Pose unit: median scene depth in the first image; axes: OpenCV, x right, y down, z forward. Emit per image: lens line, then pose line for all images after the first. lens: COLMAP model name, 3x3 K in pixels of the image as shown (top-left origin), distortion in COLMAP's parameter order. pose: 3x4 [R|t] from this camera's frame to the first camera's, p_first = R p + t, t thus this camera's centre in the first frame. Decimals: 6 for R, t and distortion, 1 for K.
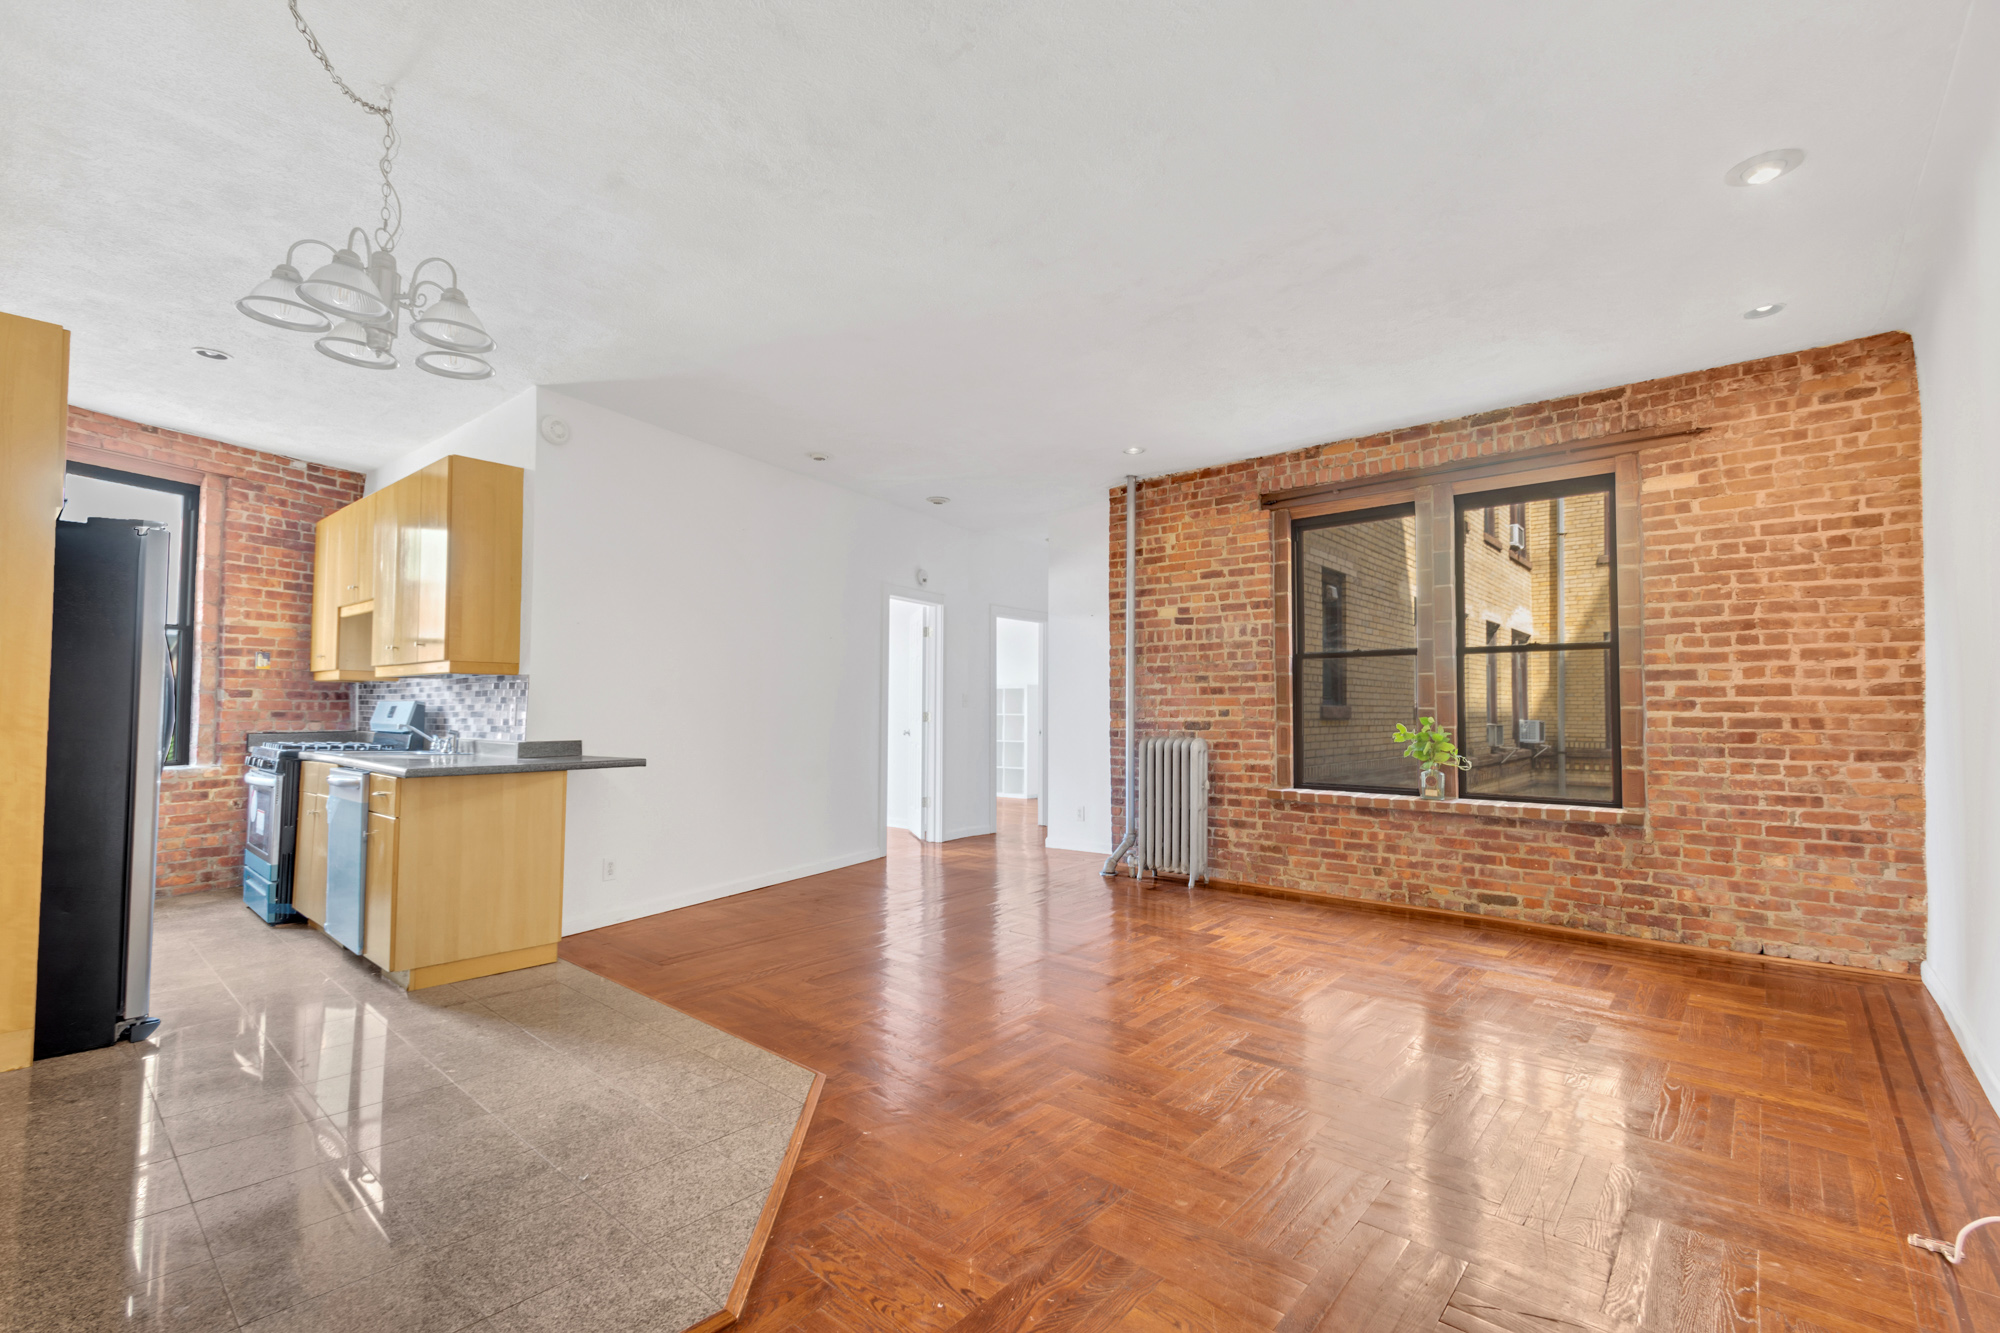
lens RADIAL K [[866.4, 0, 1029.0], [0, 866.4, 684.4], [0, 0, 1]] dist [0.004078, -0.000355]
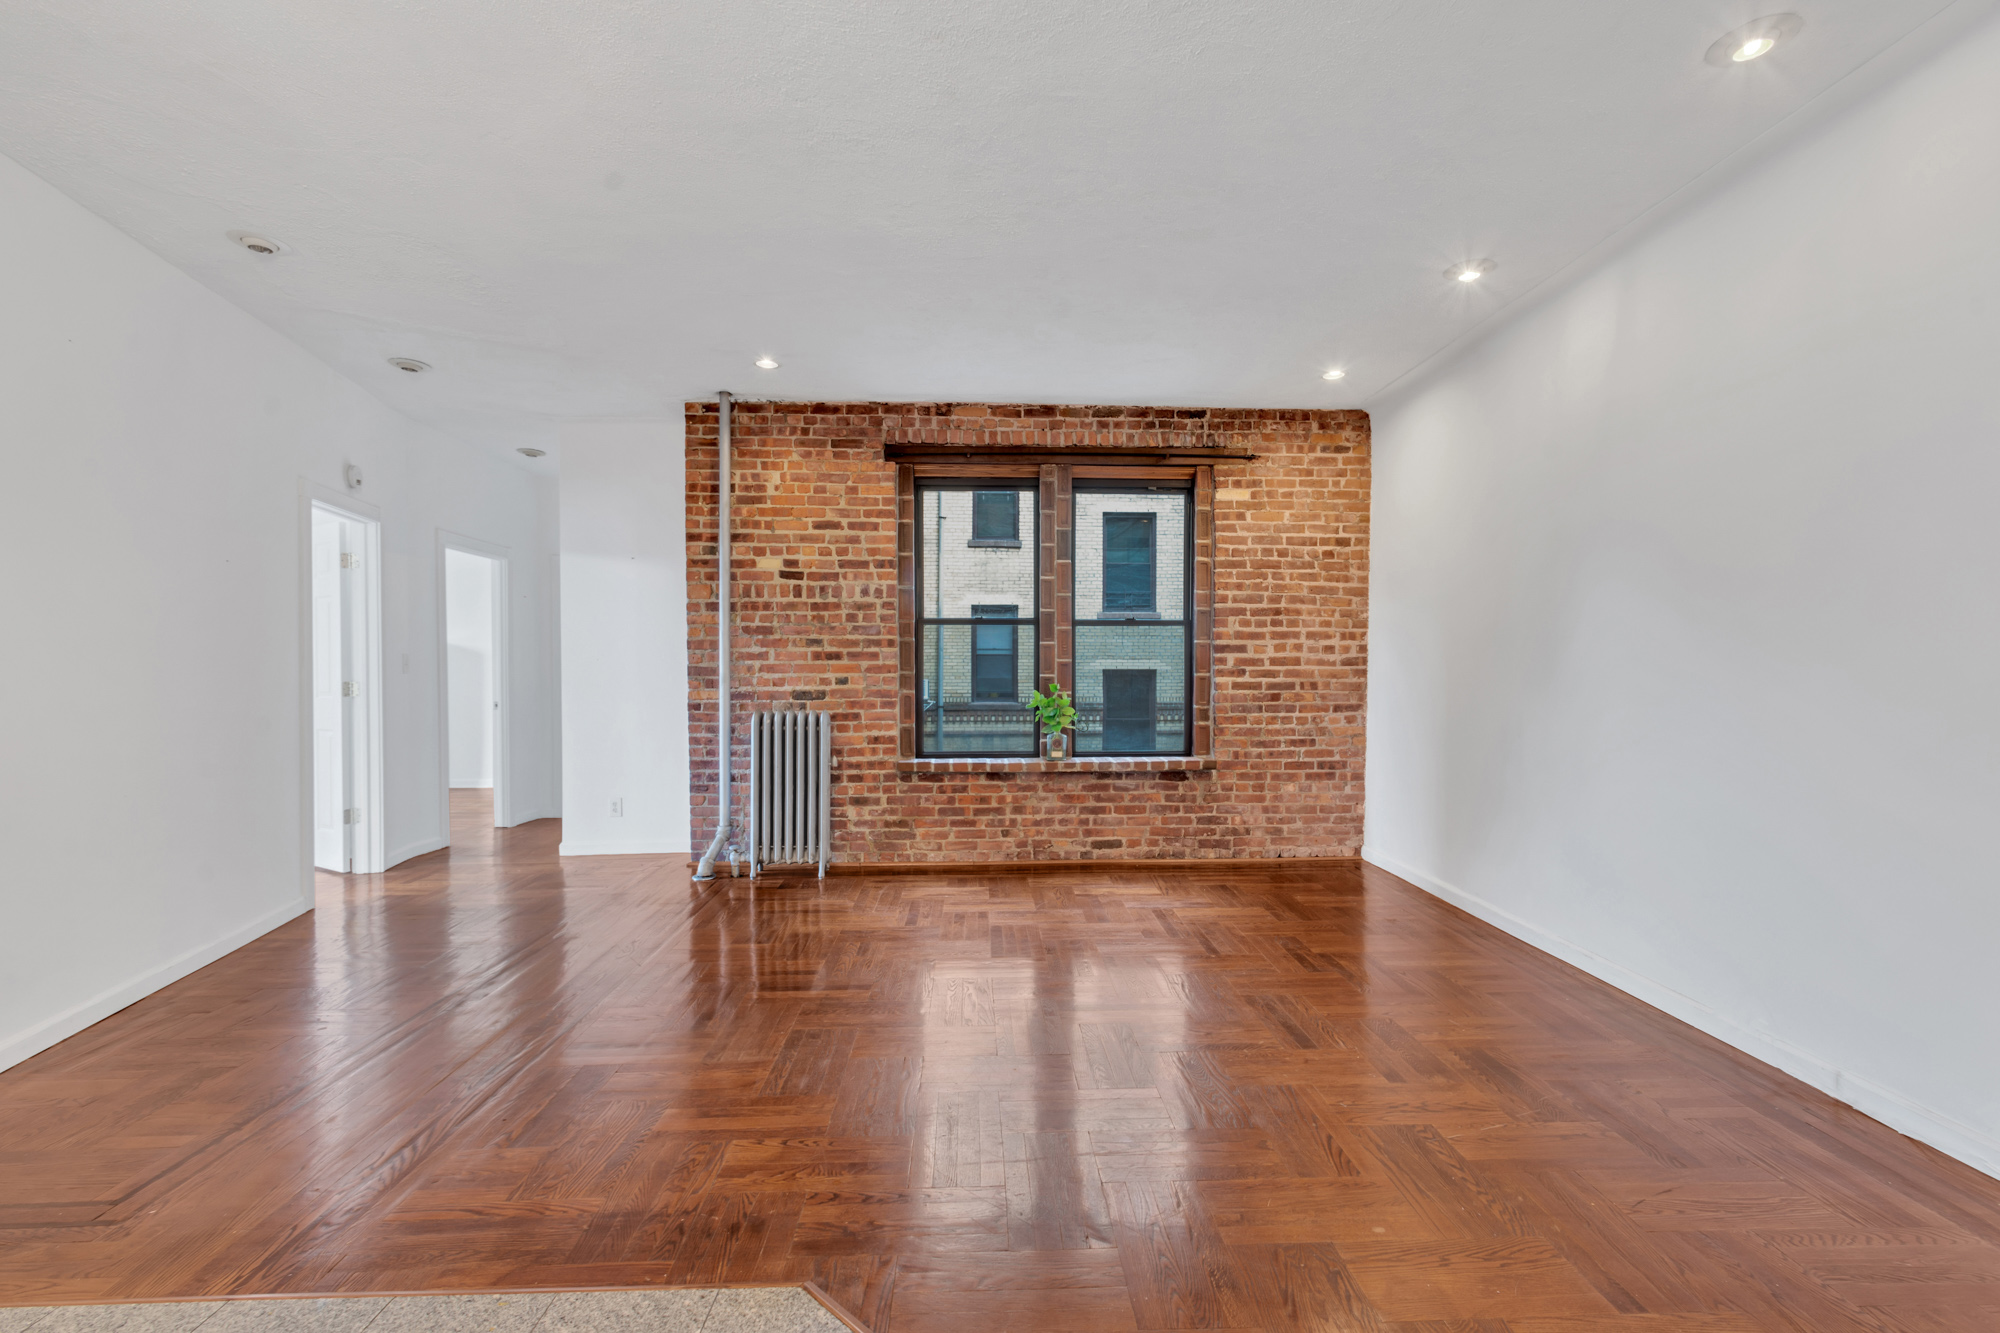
lens RADIAL K [[866.4, 0, 1001.0], [0, 866.4, 683.1], [0, 0, 1]] dist [0.004078, -0.000355]
pose [[0.733339, -0.014289, 0.679713, -0.366309], [-0.017749, 0.999036, 0.040152, -0.005317], [-0.679631, -0.041509, 0.732379, 0.307453]]
